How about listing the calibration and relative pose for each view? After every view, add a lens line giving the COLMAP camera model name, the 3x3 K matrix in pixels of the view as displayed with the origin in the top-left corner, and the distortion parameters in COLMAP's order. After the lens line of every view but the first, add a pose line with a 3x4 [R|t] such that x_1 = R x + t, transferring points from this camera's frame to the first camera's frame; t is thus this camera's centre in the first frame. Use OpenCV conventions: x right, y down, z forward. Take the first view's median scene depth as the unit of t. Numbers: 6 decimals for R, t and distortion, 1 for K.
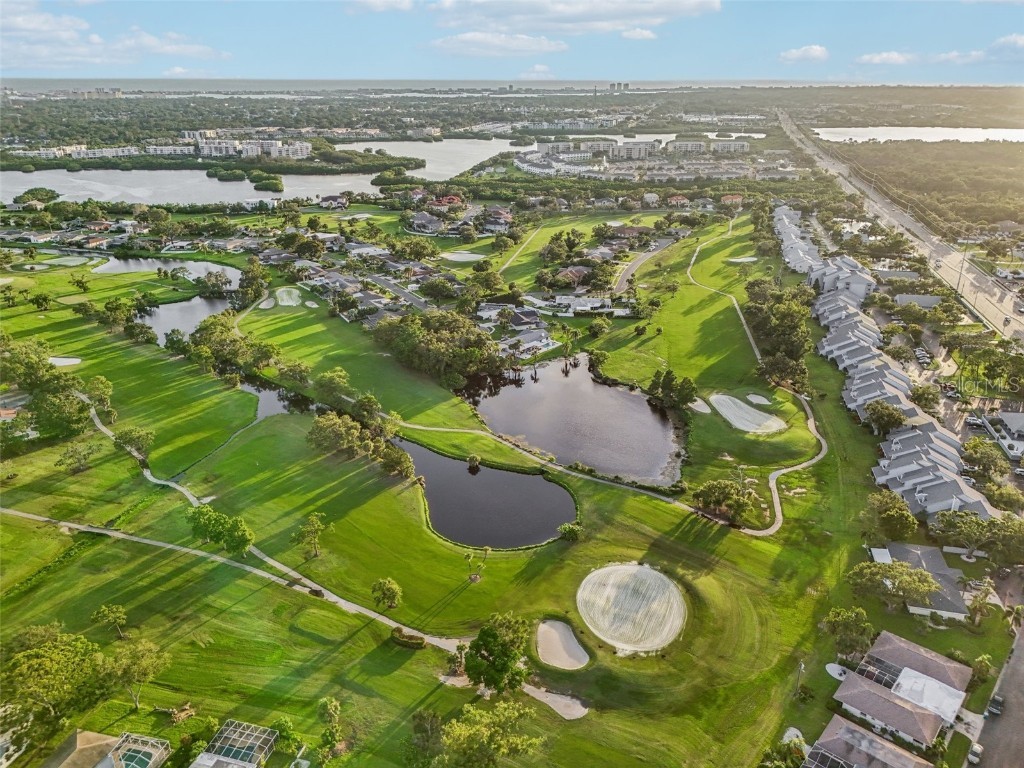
lens RADIAL K [[750.0, 0, 512.0], [0, 750.0, 384.0], [0, 0, 1]] dist [0.081382, -0.089989]
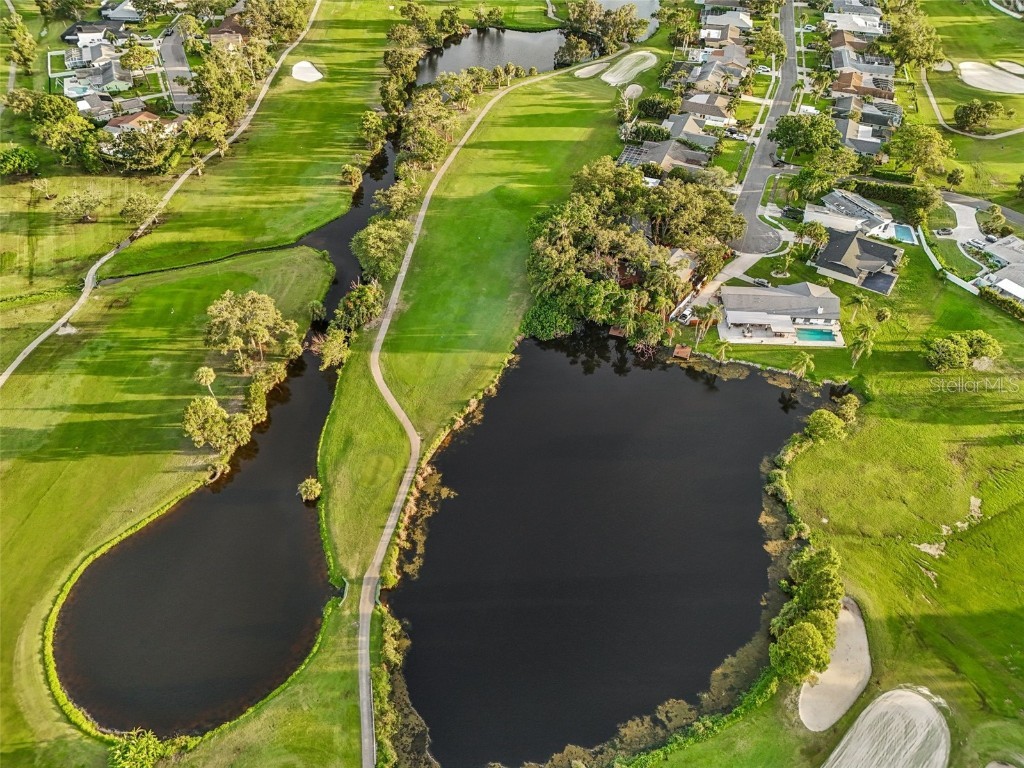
lens RADIAL K [[750.0, 0, 512.0], [0, 750.0, 384.0], [0, 0, 1]] dist [0.081382, -0.089989]
pose [[0.617943, 0.547000, -0.564746, 0.191083], [-0.310341, 0.829677, 0.464031, -0.164219], [0.722381, -0.111481, 0.682450, 0.409951]]
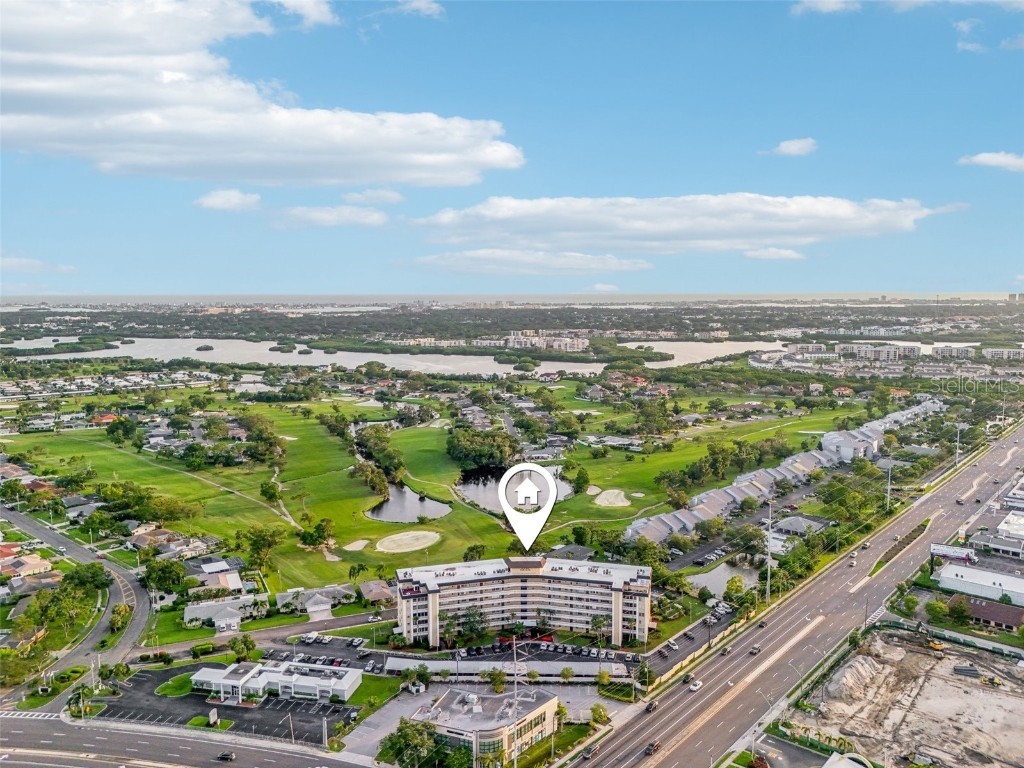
lens RADIAL K [[771.1, 0, 512.0], [0, 771.1, 384.0], [0, 0, 1]] dist [0.086013, -0.001935]
pose [[0.890085, 0.050874, -0.452947, 0.520109], [-0.167440, 0.960764, -0.221123, 0.123871], [0.423926, 0.272660, 0.863680, -0.282458]]
